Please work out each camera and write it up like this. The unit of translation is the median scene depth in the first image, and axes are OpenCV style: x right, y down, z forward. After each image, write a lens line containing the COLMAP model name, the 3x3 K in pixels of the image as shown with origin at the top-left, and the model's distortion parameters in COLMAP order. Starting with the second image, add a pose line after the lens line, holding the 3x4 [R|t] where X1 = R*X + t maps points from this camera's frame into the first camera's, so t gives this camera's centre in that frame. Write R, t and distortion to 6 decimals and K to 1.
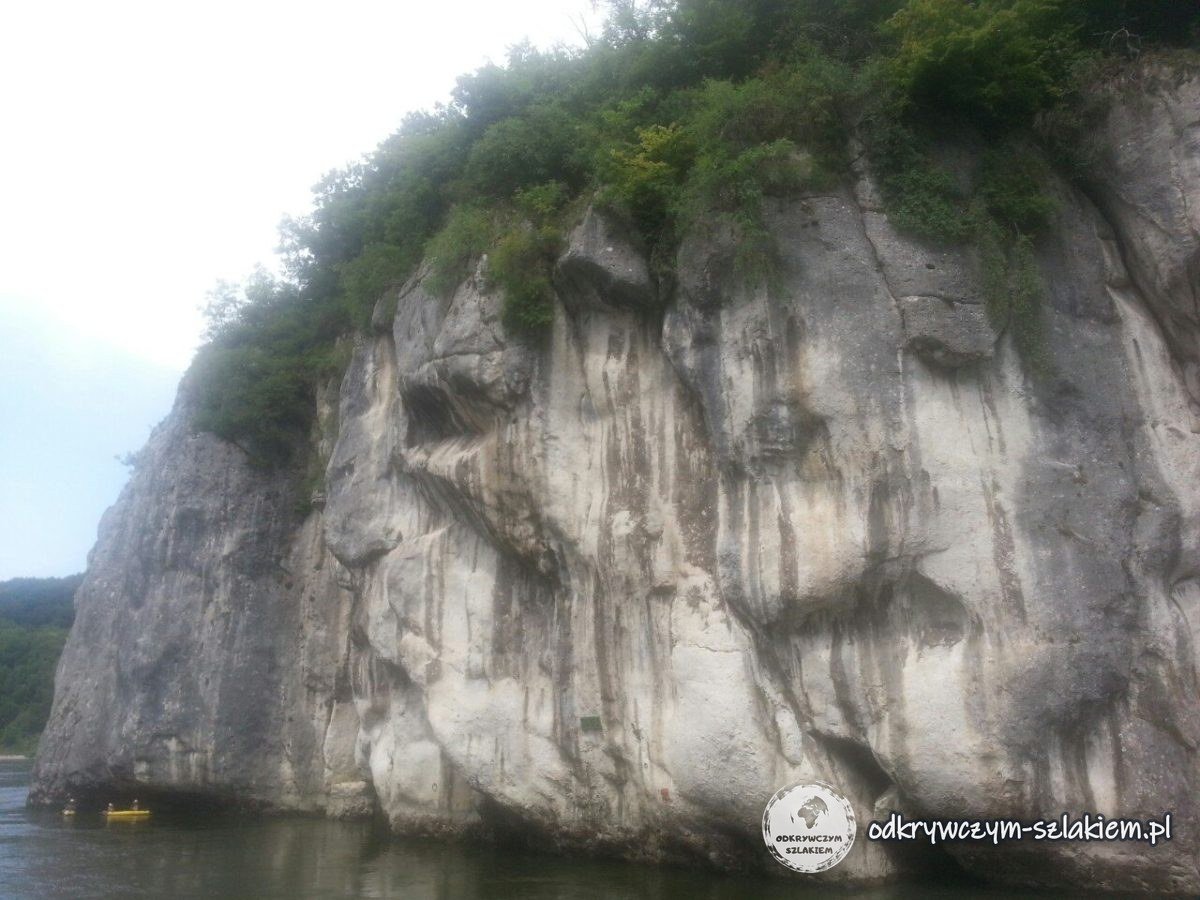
lens RADIAL K [[932.5, 0, 600.0], [0, 932.5, 448.9], [0, 0, 1]] dist [-0.000663, -0.001970]
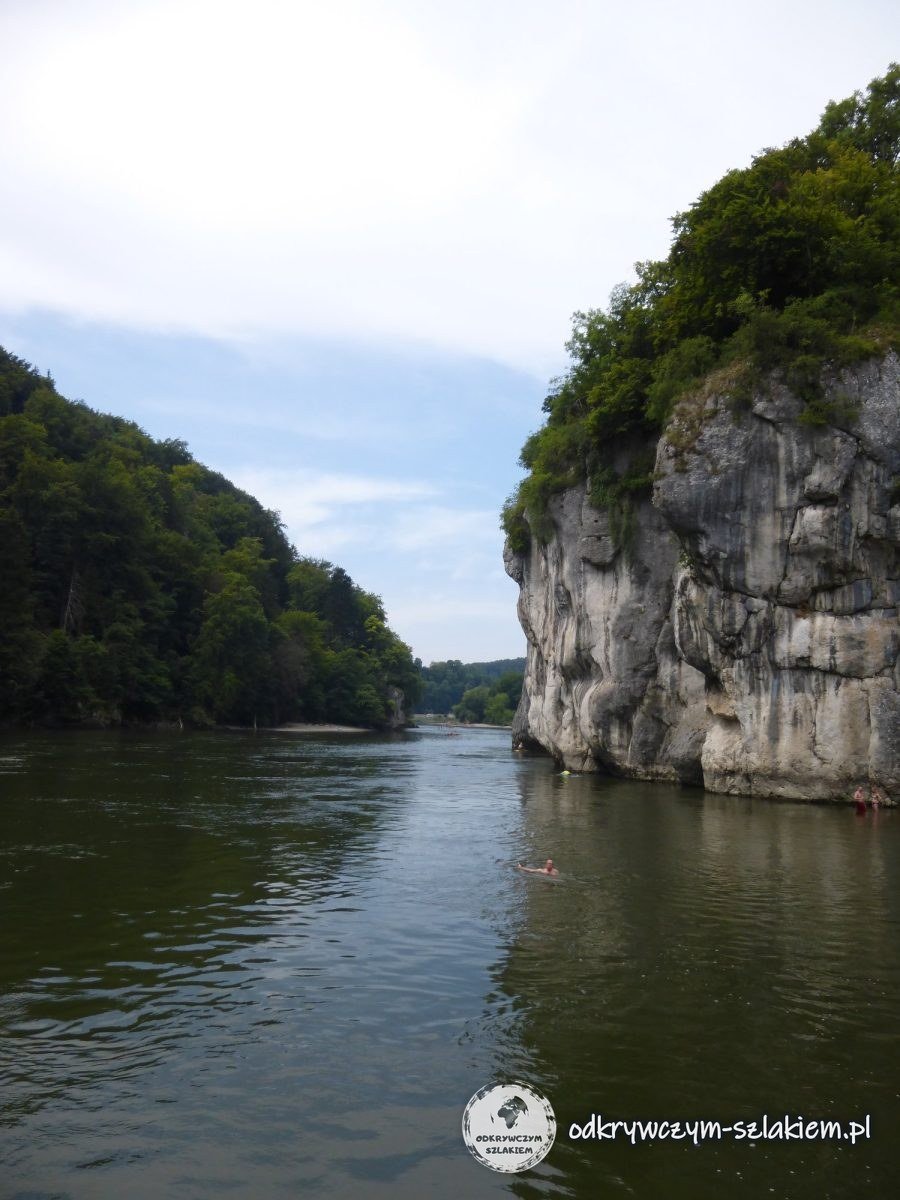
lens RADIAL K [[932.5, 0, 450.3], [0, 932.5, 600.1], [0, 0, 1]] dist [-0.000663, -0.001970]
pose [[0.661099, -0.078998, -0.746129, 1.940815], [0.187370, 0.980317, 0.062224, -0.230754], [0.726527, -0.180938, 0.662888, -0.867668]]
